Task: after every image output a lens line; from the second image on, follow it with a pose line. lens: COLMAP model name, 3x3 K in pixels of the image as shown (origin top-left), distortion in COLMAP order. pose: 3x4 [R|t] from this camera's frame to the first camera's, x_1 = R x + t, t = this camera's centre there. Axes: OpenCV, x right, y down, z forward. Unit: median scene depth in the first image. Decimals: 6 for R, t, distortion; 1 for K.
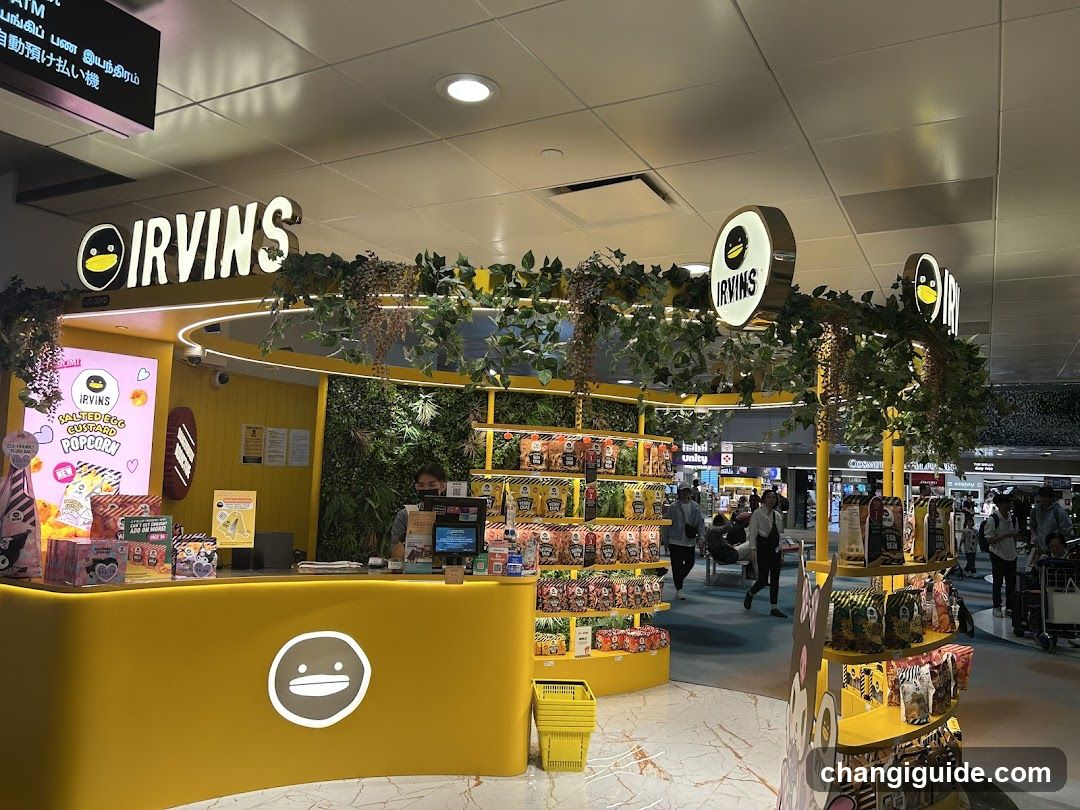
lens RADIAL K [[857.5, 0, 539.0], [0, 857.5, 406.2], [0, 0, 1]] dist [0.008550, 0.006649]
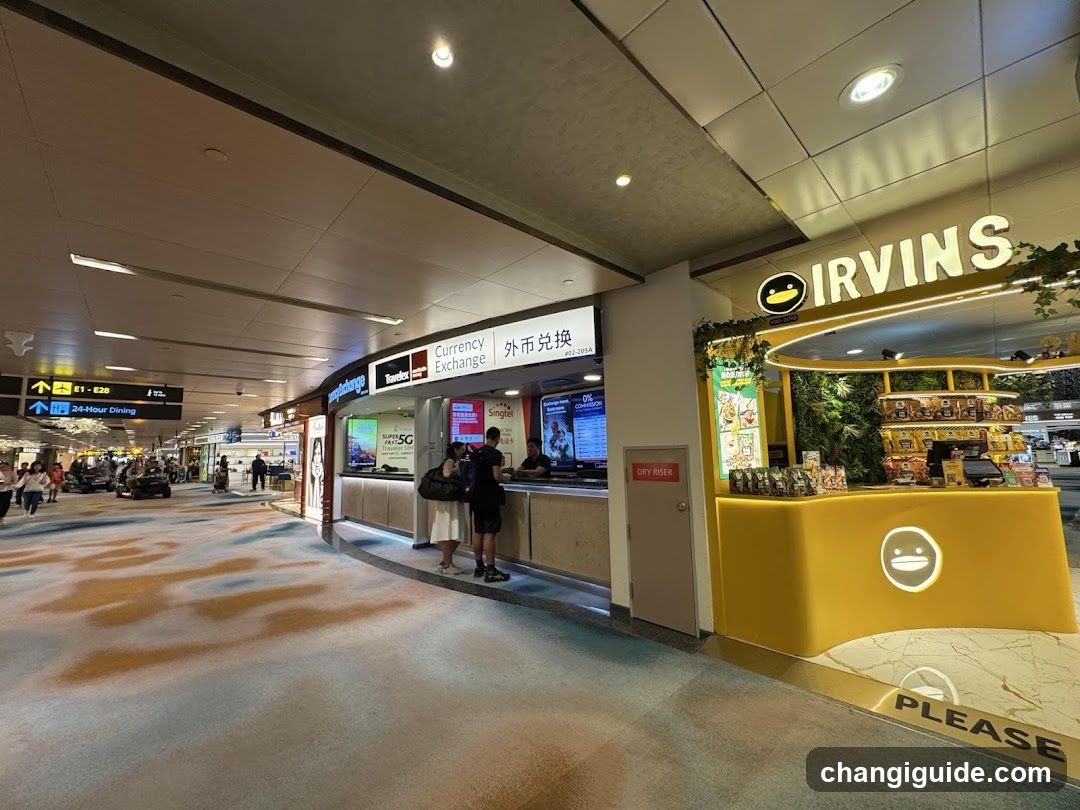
lens RADIAL K [[444.5, 0, 504.2], [0, 444.5, 399.8], [0, 0, 1]] dist [-0.000131, -0.000097]
pose [[0.942556, -0.098711, -0.319131, -0.646607], [0.085902, 0.994839, -0.054004, 0.023790], [0.322815, 0.023488, 0.946171, 0.035304]]
